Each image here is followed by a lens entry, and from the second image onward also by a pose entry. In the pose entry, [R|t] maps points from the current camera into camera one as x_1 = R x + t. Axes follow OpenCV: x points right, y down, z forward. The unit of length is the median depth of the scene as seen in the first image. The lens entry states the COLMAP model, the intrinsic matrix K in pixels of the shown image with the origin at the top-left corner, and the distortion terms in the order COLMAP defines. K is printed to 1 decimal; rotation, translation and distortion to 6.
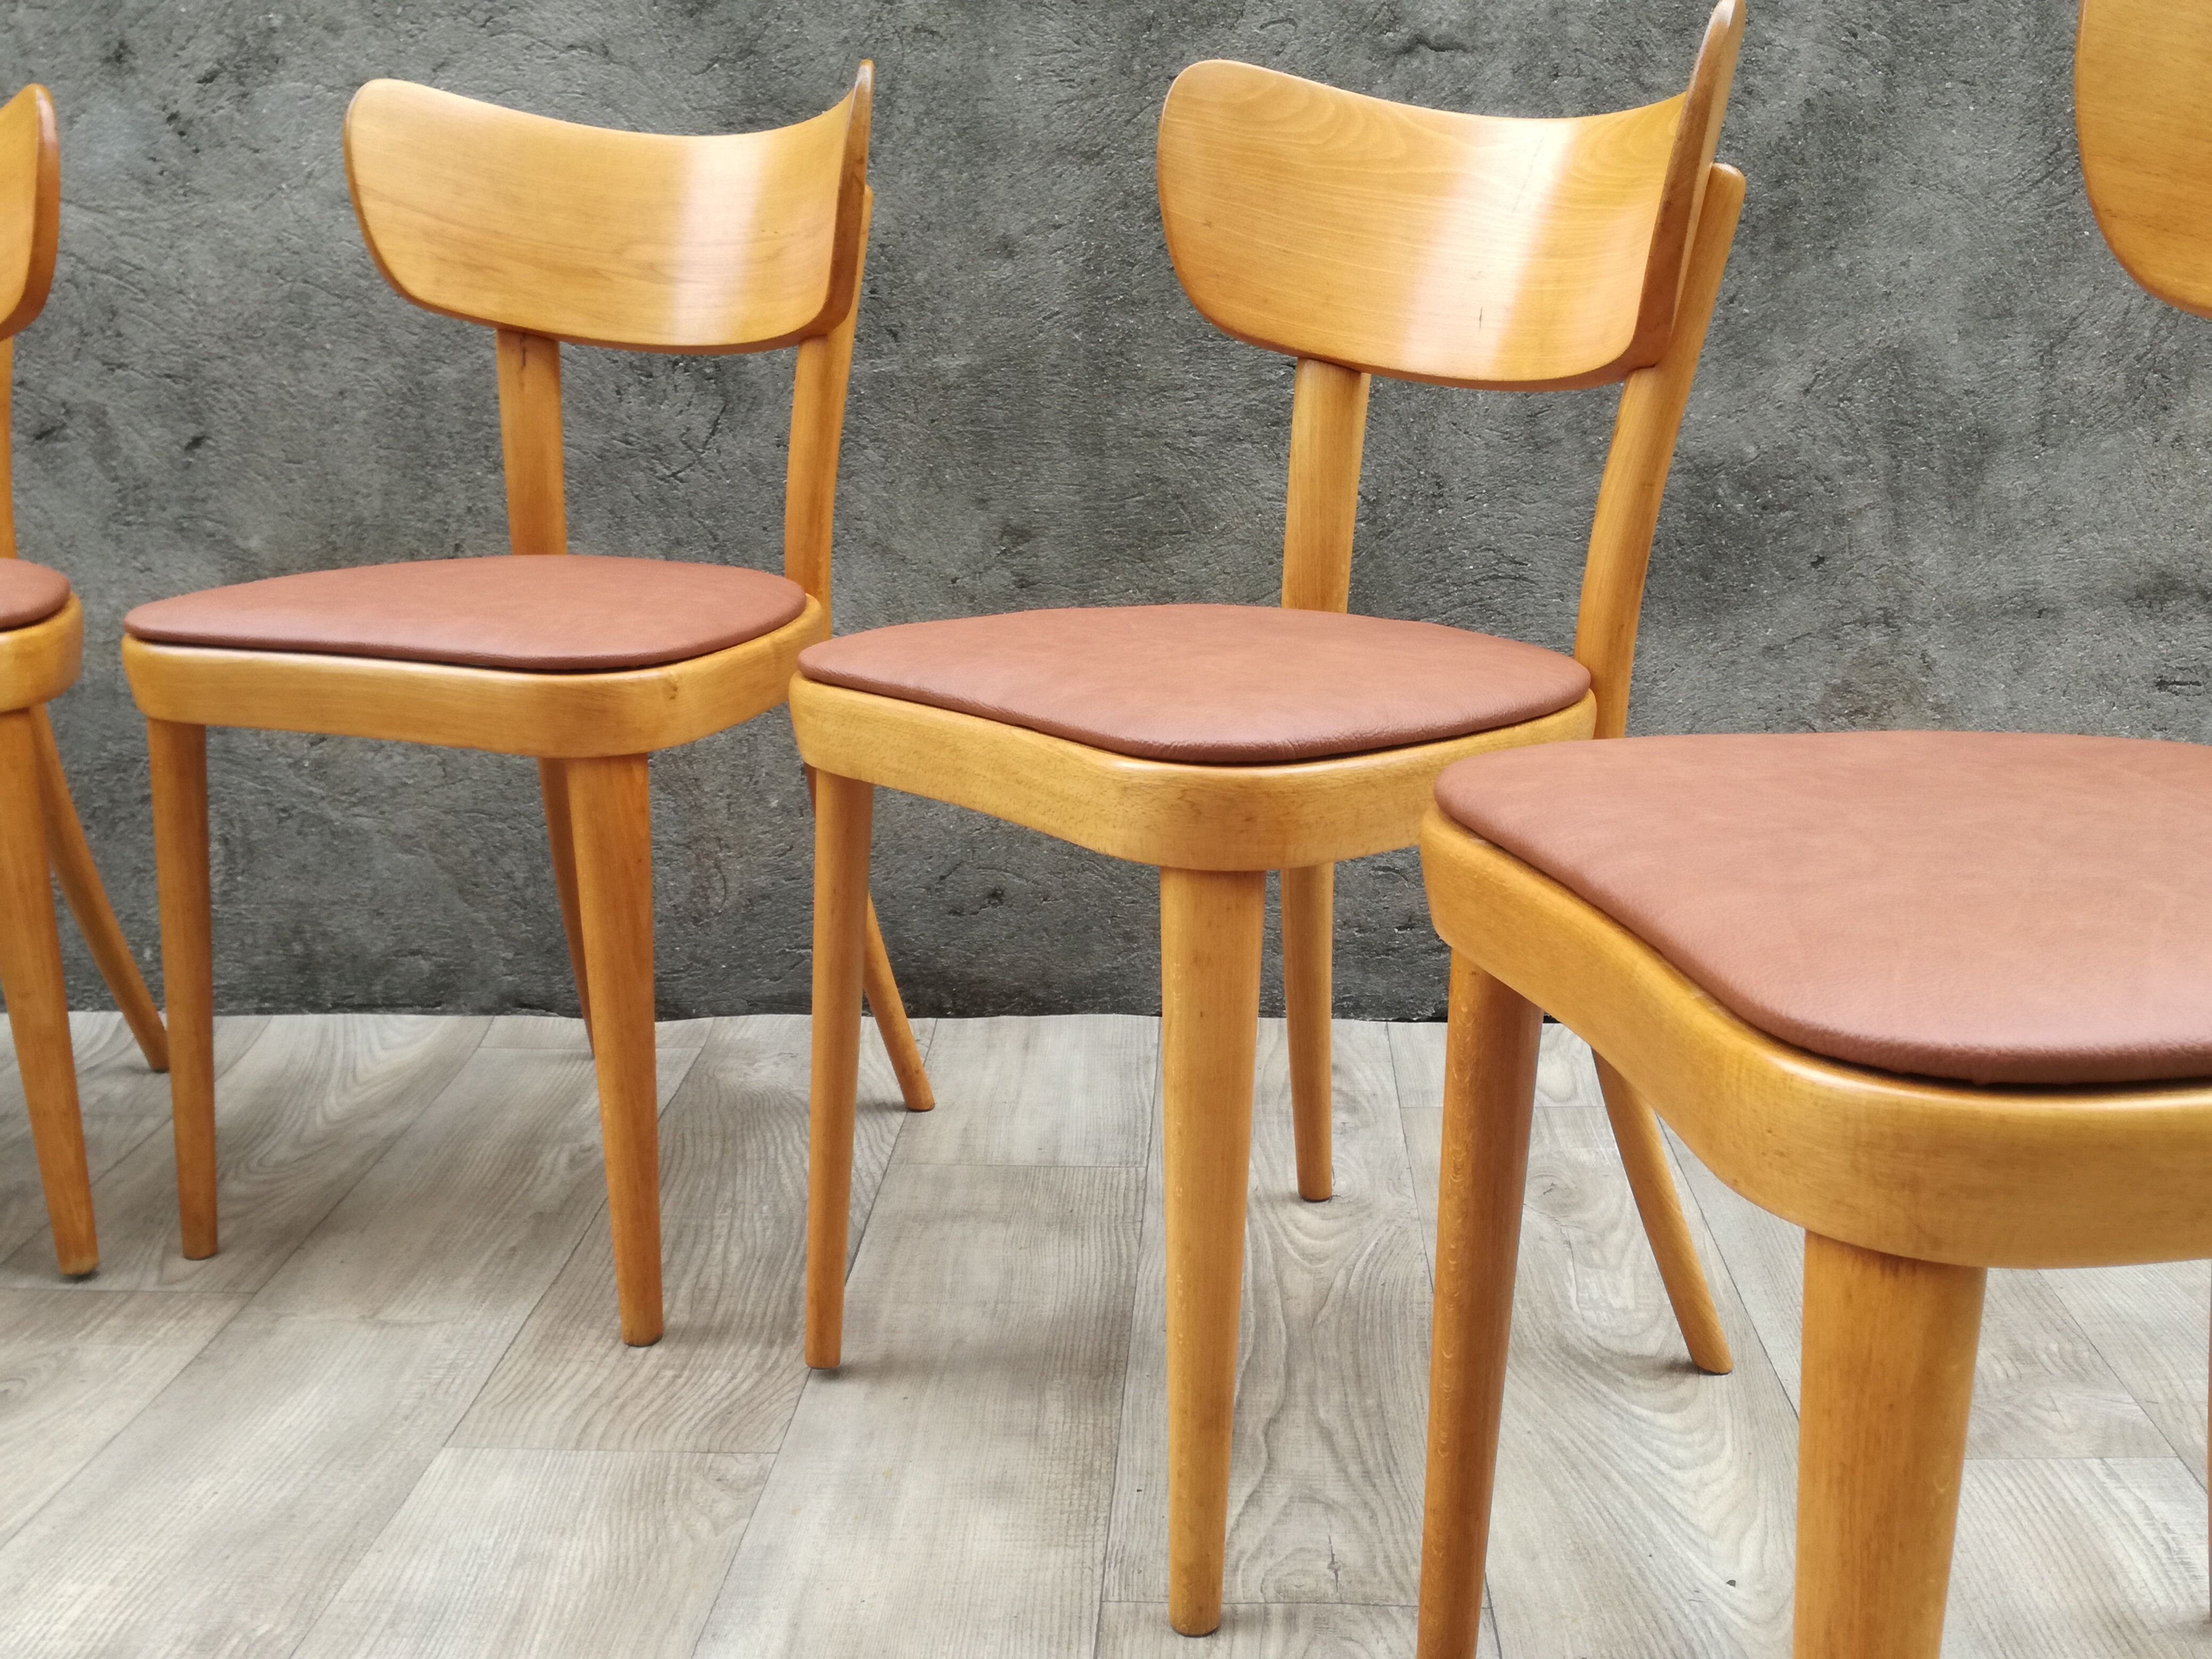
lens RADIAL K [[2010.1, 0, 1106.5], [0, 2010.1, 781.8], [0, 0, 1]] dist [0.119936, -0.233140]
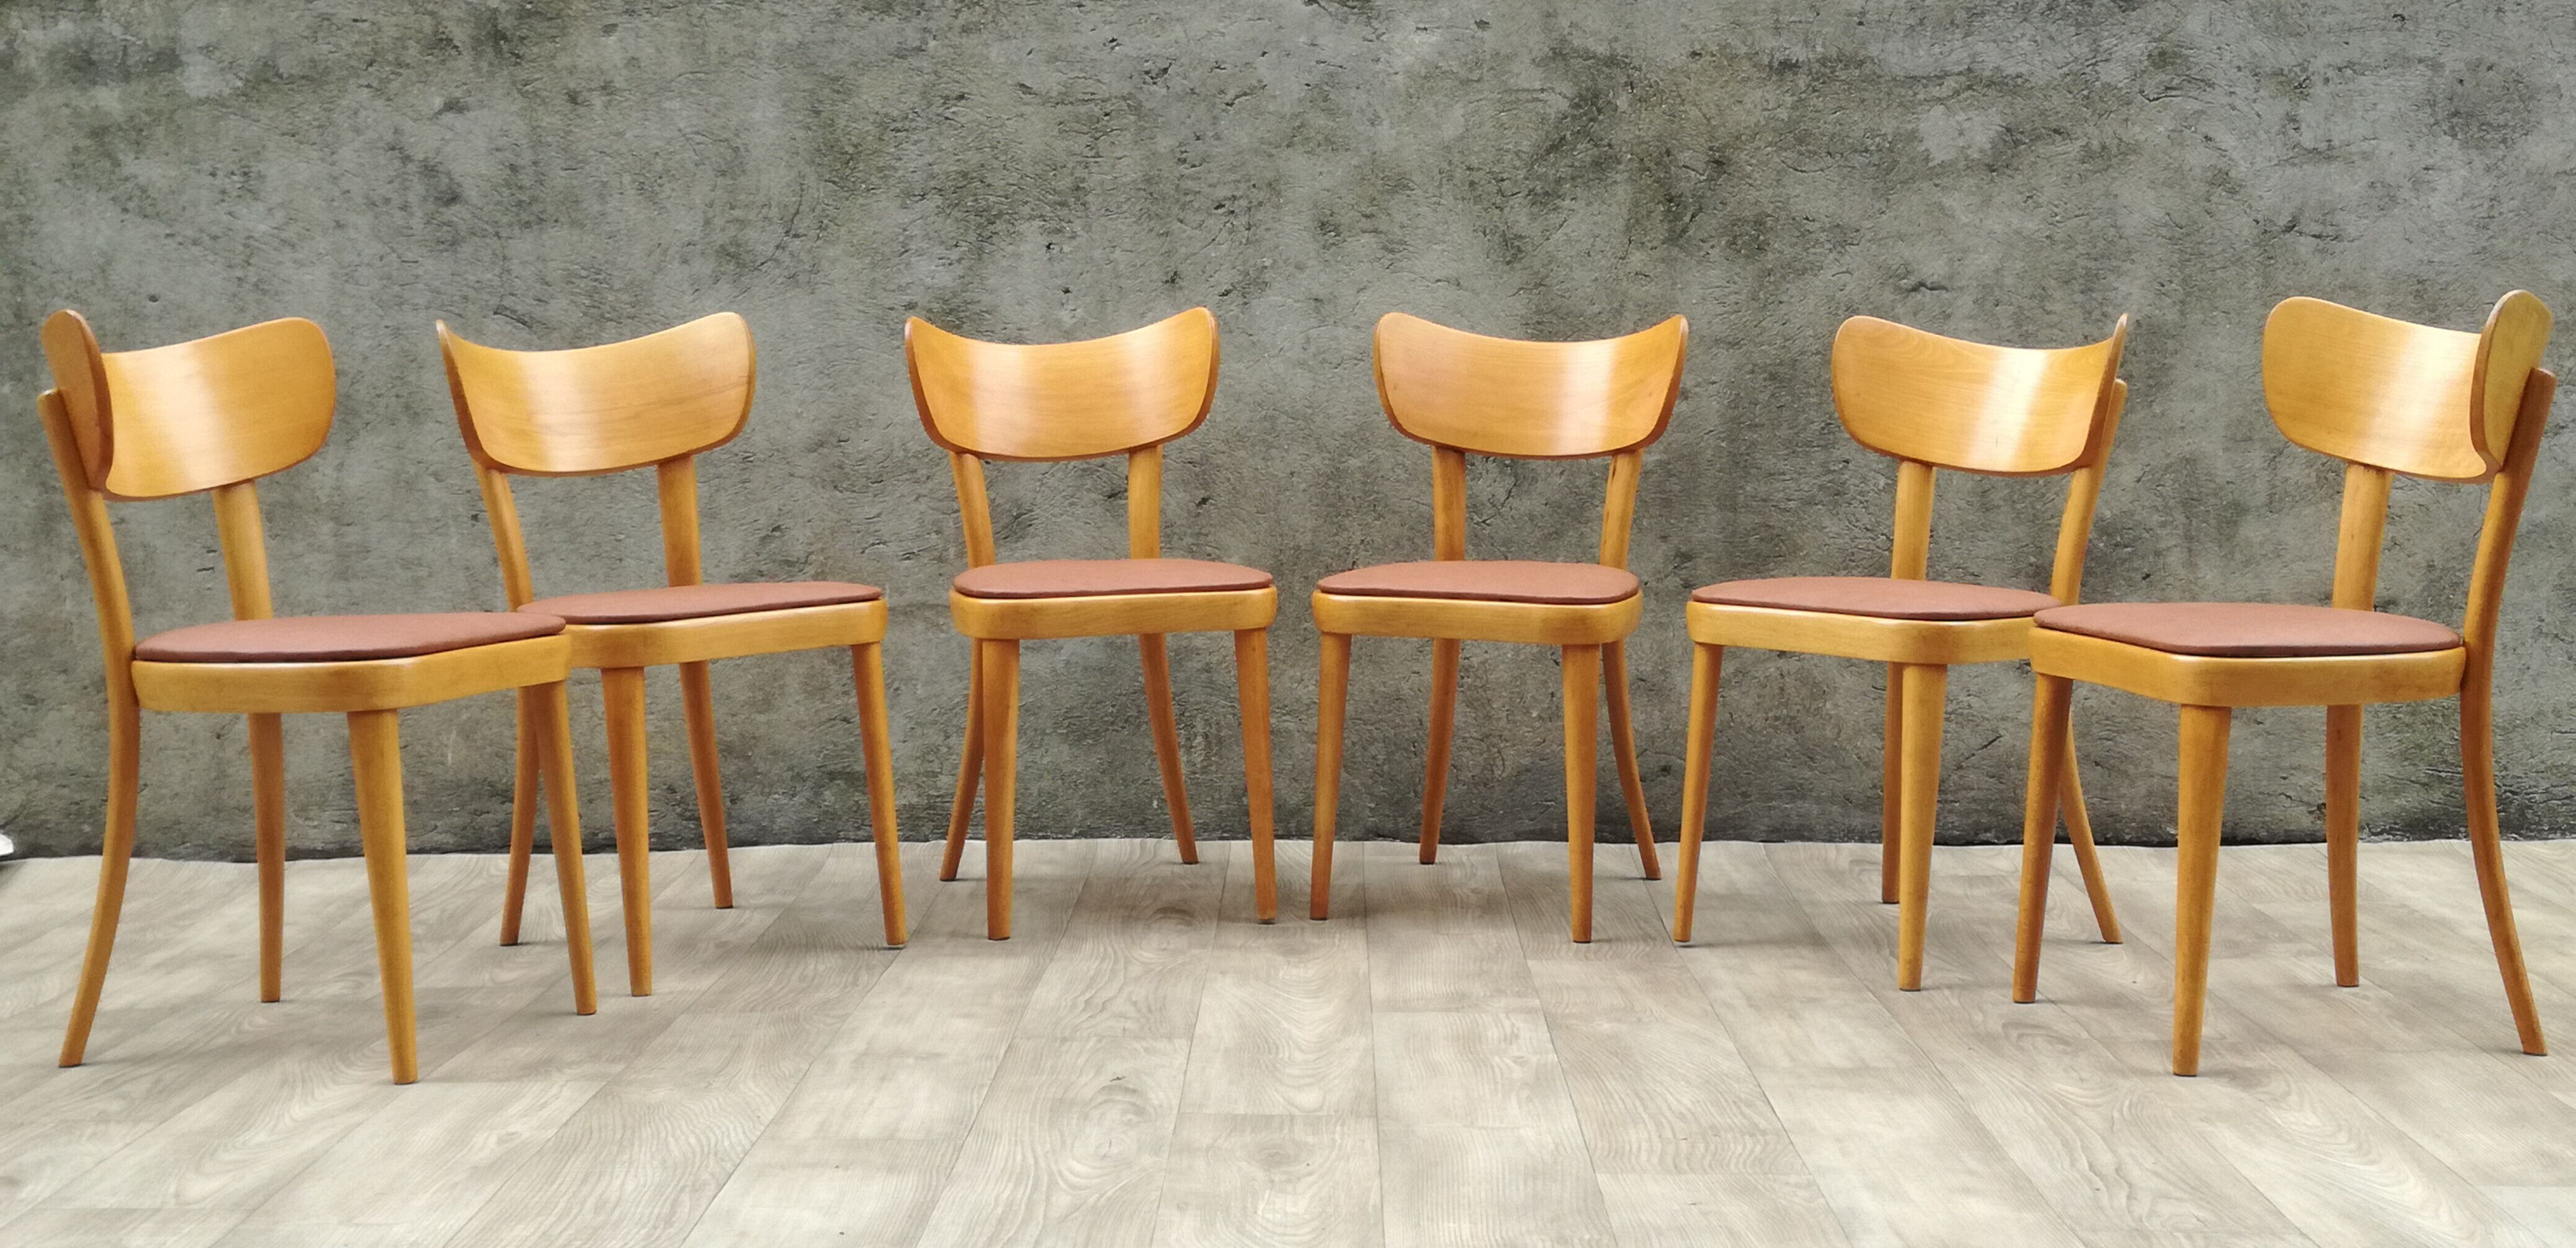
lens RADIAL K [[2764.1, 0, 1287.7], [0, 2764.1, 788.7], [0, 0, 1]] dist [0.136673, -0.296284]
pose [[0.999130, 0.007499, 0.041032, -0.486236], [-0.005024, 0.998180, -0.060100, 0.222421], [-0.041408, 0.059841, 0.997349, -1.357973]]
